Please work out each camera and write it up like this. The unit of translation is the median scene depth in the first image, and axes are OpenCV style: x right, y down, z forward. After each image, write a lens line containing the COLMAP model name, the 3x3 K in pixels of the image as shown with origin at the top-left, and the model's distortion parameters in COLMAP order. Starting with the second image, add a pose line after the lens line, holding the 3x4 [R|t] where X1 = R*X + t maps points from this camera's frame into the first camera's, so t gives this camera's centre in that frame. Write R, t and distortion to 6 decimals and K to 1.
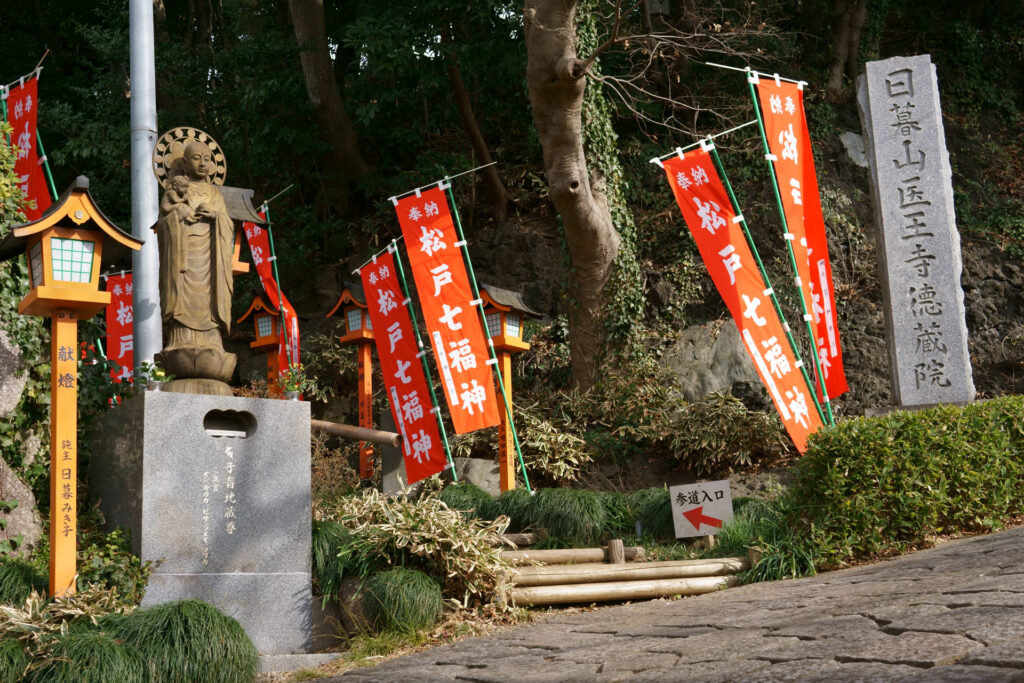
lens RADIAL K [[1346.1, 0, 501.1], [0, 1346.1, 343.8], [0, 0, 1]] dist [0.015251, 0.000000]
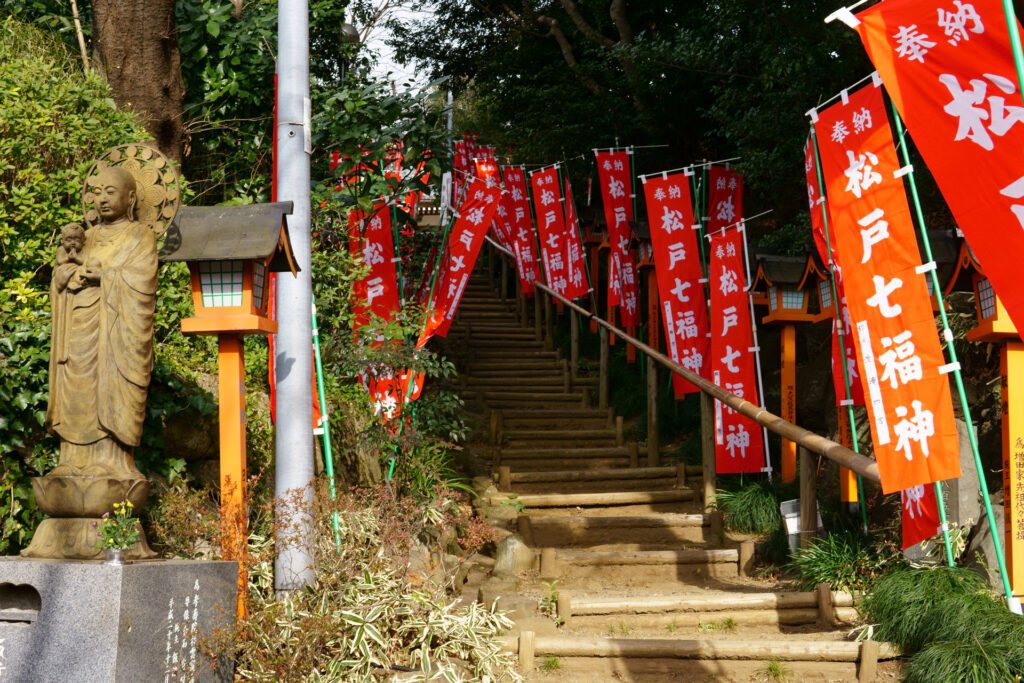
lens RADIAL K [[1346.1, 0, 502.4], [0, 1346.1, 341.4], [0, 0, 1]] dist [0.015251, 0.000000]
pose [[0.671245, -0.048722, -0.739633, 0.298967], [0.115621, 0.992506, 0.039551, -0.043964], [0.732163, -0.112065, 0.671847, 0.463224]]
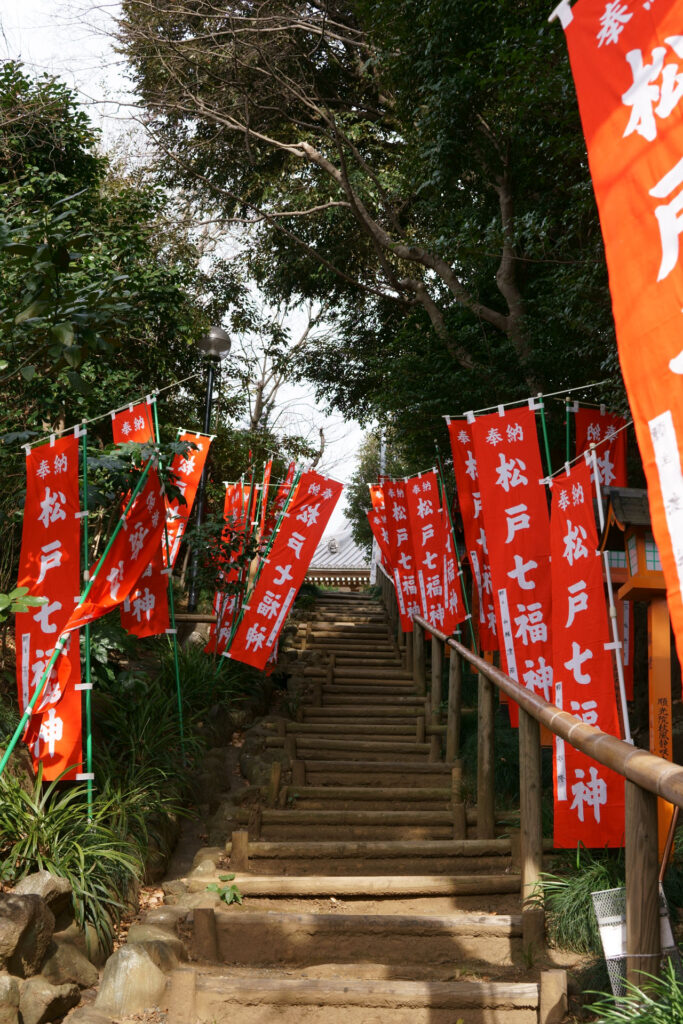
lens RADIAL K [[1346.1, 0, 340.3], [0, 1346.1, 517.3], [0, 0, 1]] dist [0.015251, 0.000000]
pose [[0.586809, -0.166256, -0.792473, 0.109421], [0.104186, 0.986062, -0.129723, 0.035069], [0.802995, -0.006442, 0.595952, 0.809645]]
